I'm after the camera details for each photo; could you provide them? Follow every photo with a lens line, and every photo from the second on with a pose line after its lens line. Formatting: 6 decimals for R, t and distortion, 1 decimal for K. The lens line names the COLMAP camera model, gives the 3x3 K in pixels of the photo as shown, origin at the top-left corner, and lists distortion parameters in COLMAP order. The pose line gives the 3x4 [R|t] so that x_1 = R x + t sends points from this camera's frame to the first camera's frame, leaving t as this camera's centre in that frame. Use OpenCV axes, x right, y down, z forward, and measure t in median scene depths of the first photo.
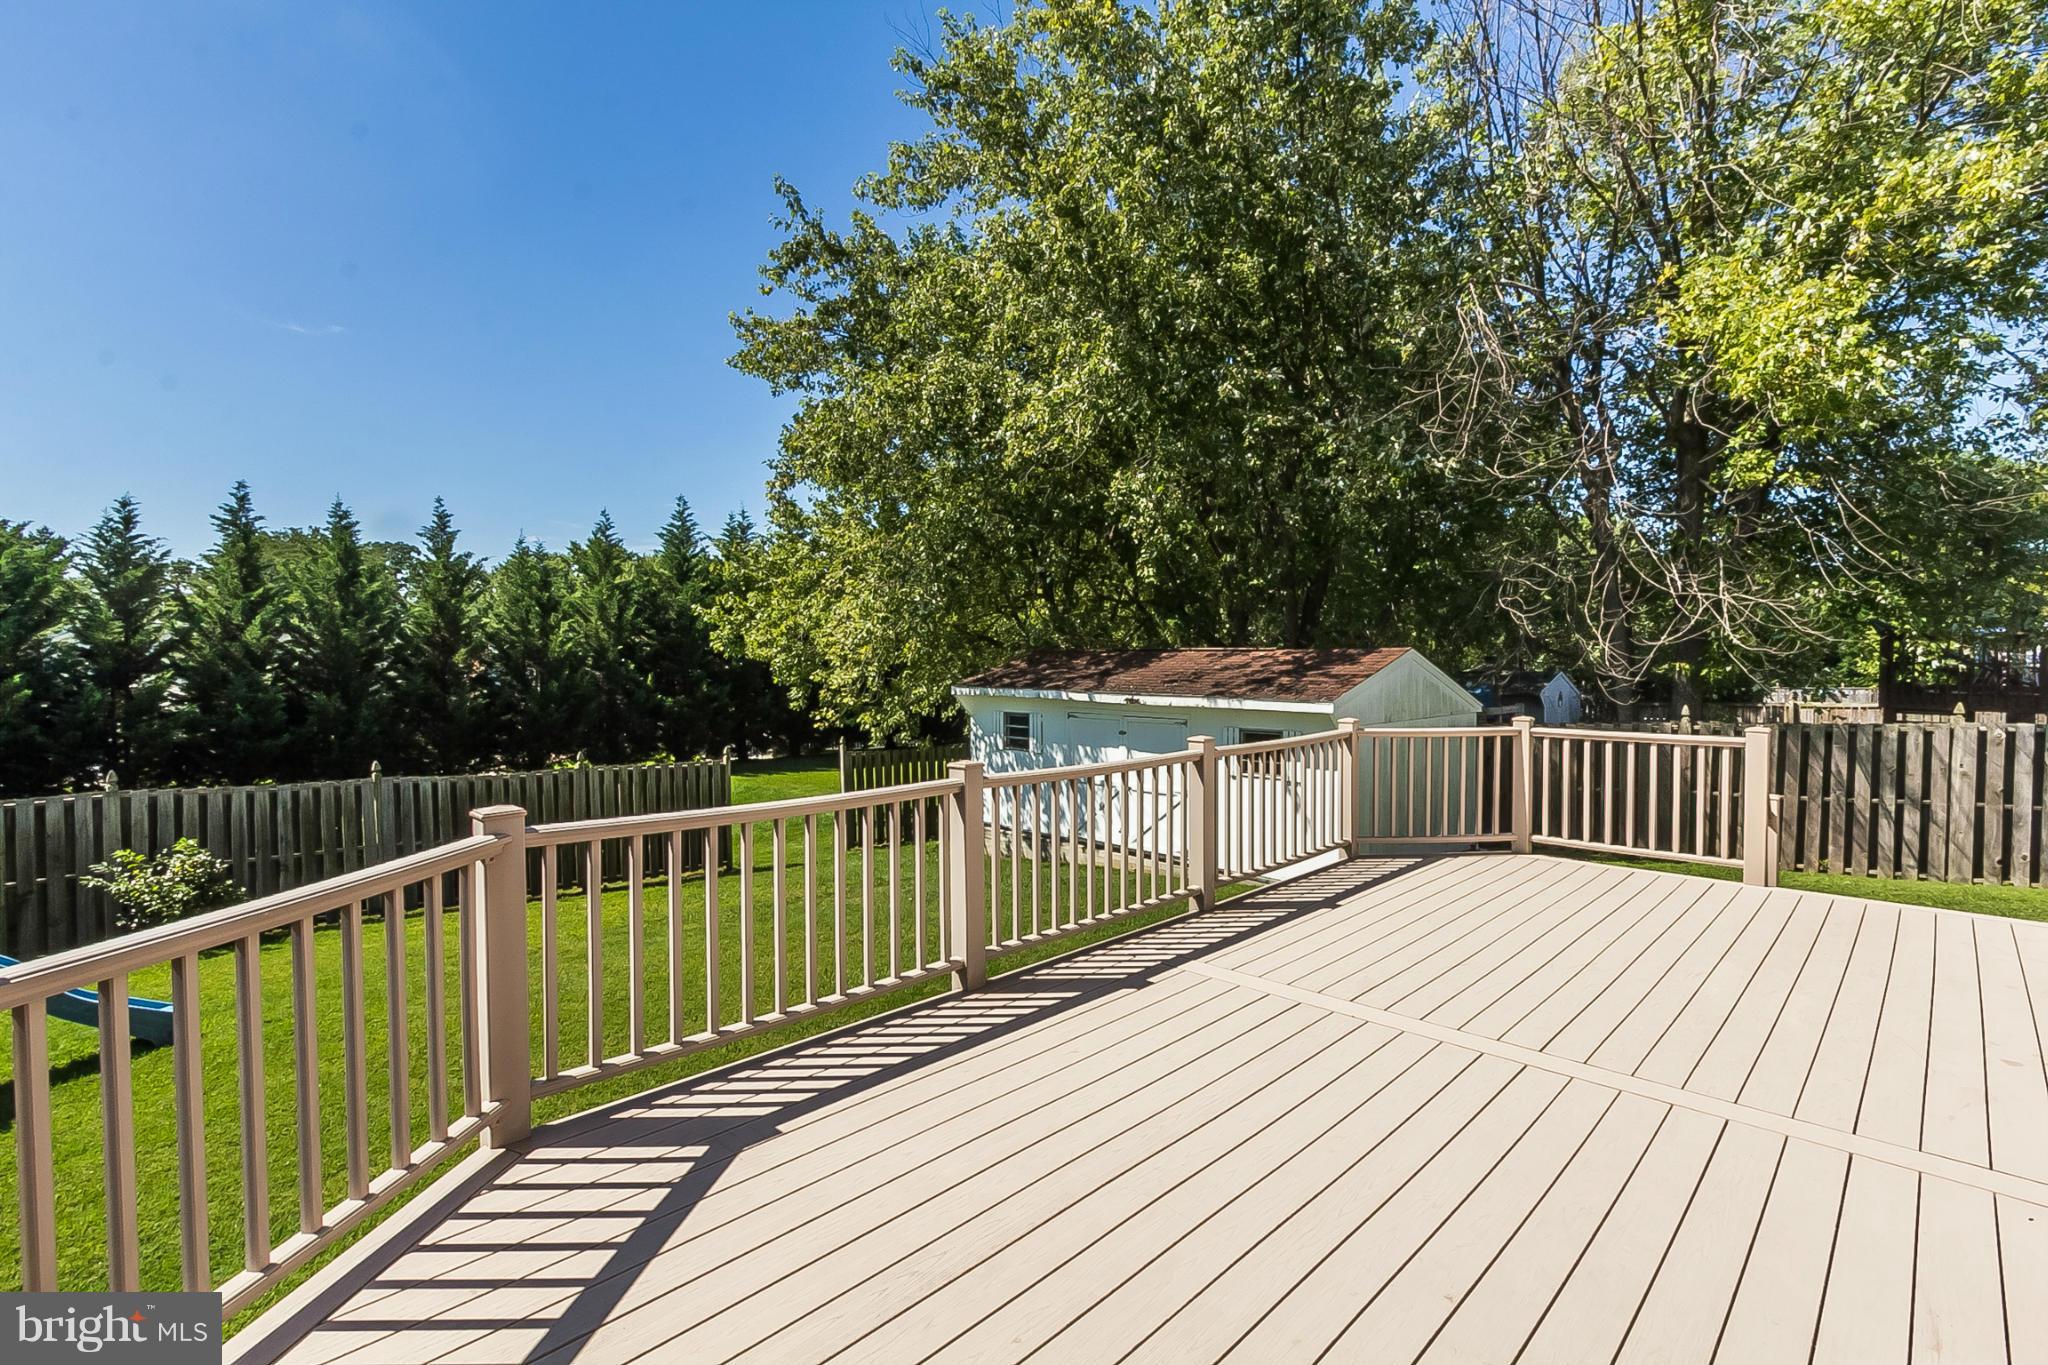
lens RADIAL K [[930.9, 0, 1024.0], [0, 930.9, 669.7], [0, 0, 1]] dist [0.000302, -0.000007]
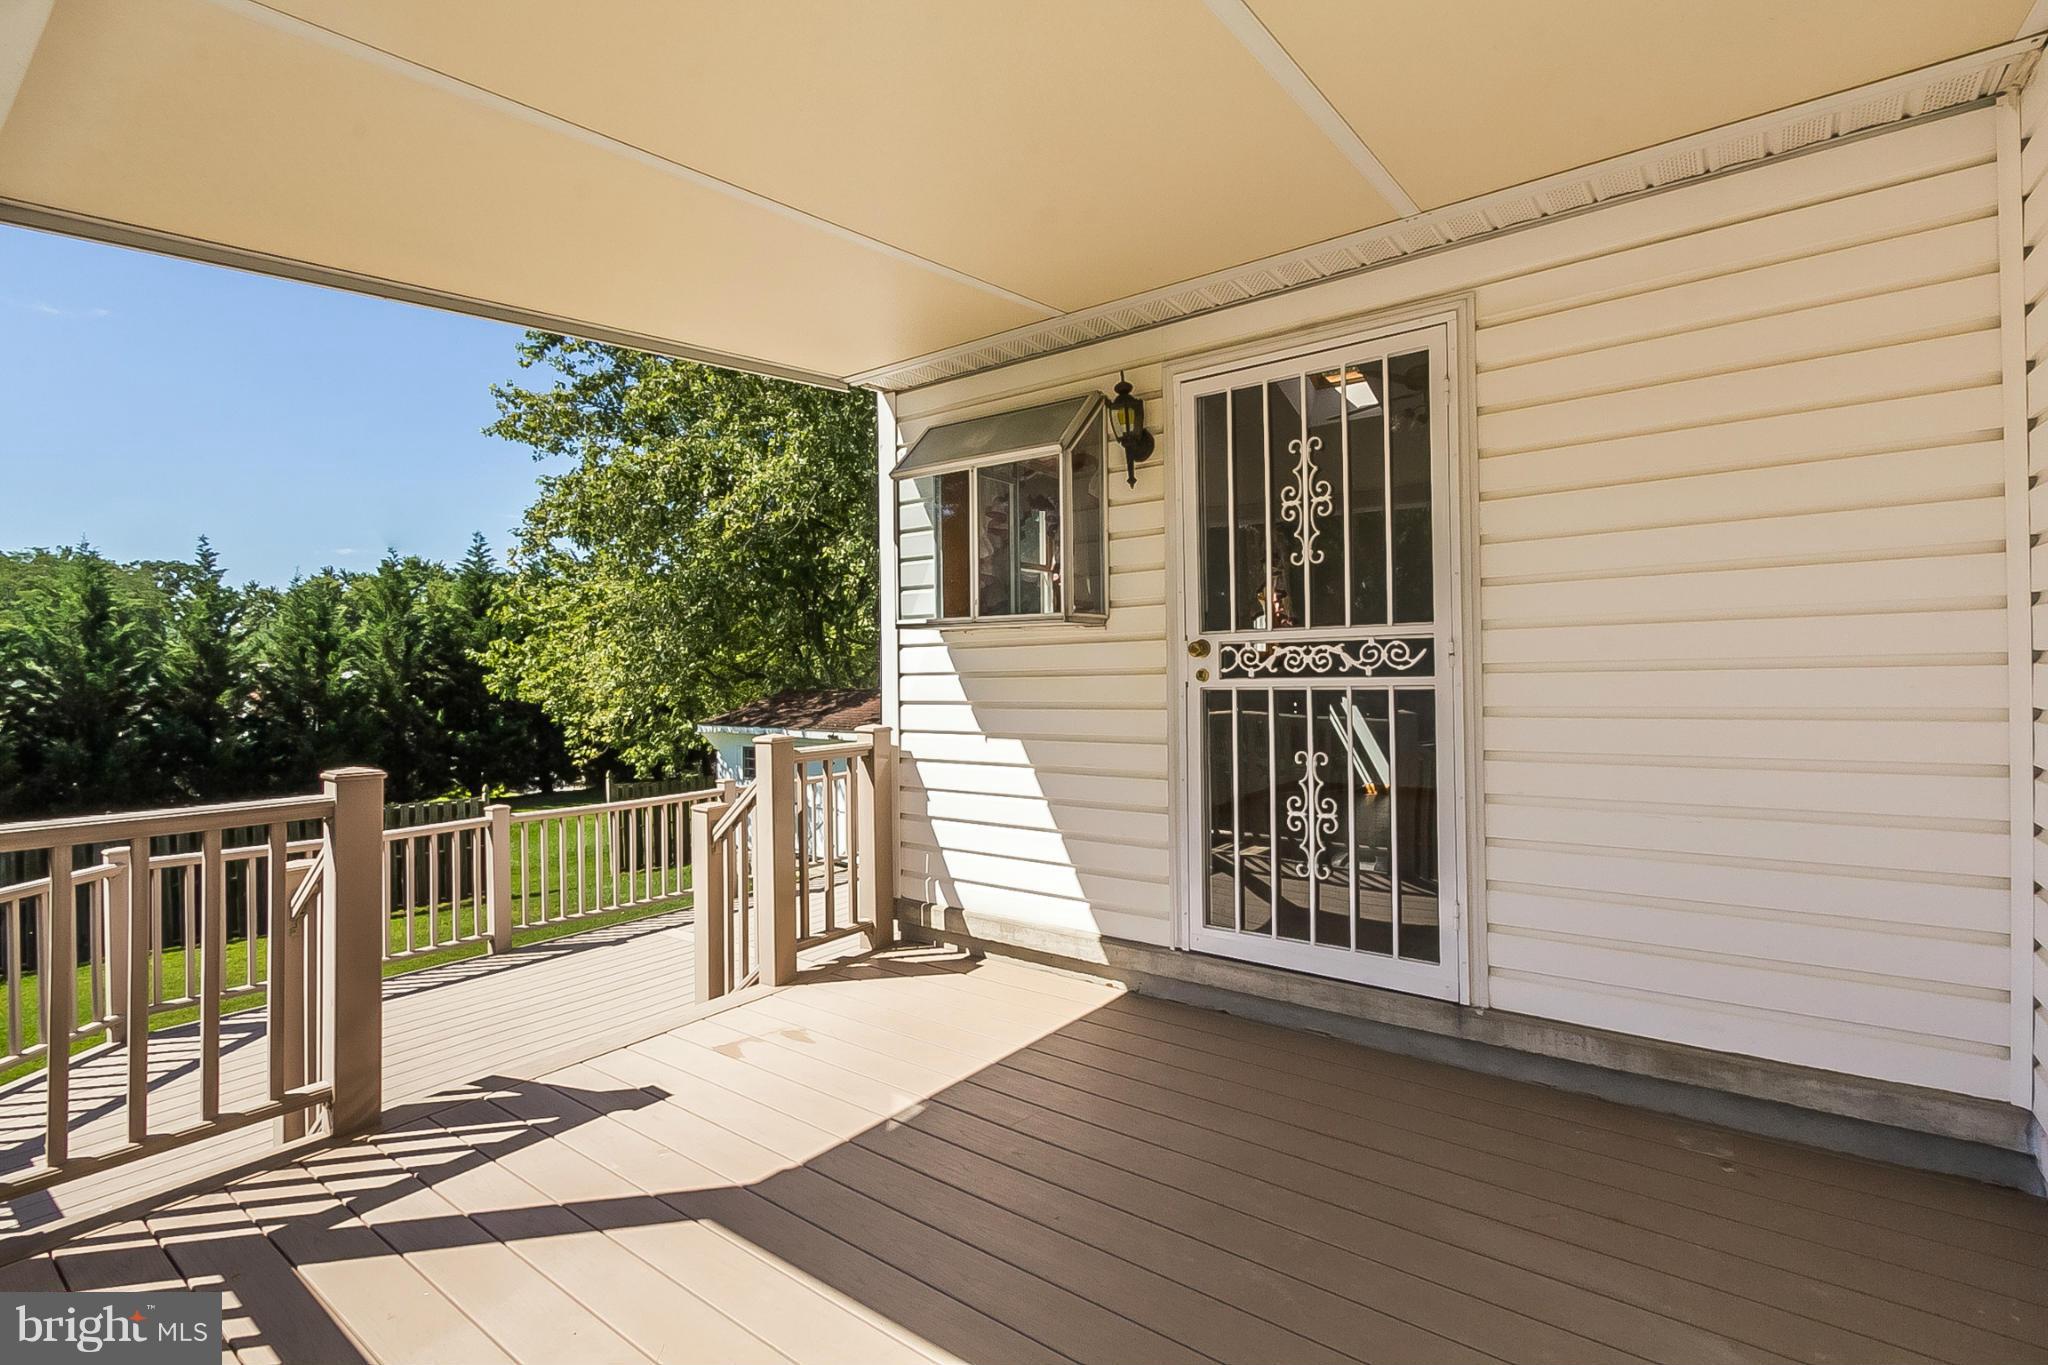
lens RADIAL K [[930.9, 0, 1043.4], [0, 930.9, 664.4], [0, 0, 1]] dist [0.000302, -0.000007]
pose [[0.988013, -0.012955, 0.153825, 0.108218], [0.016175, 0.999675, -0.019699, -0.017504], [-0.153520, 0.021951, 0.987902, -0.118670]]
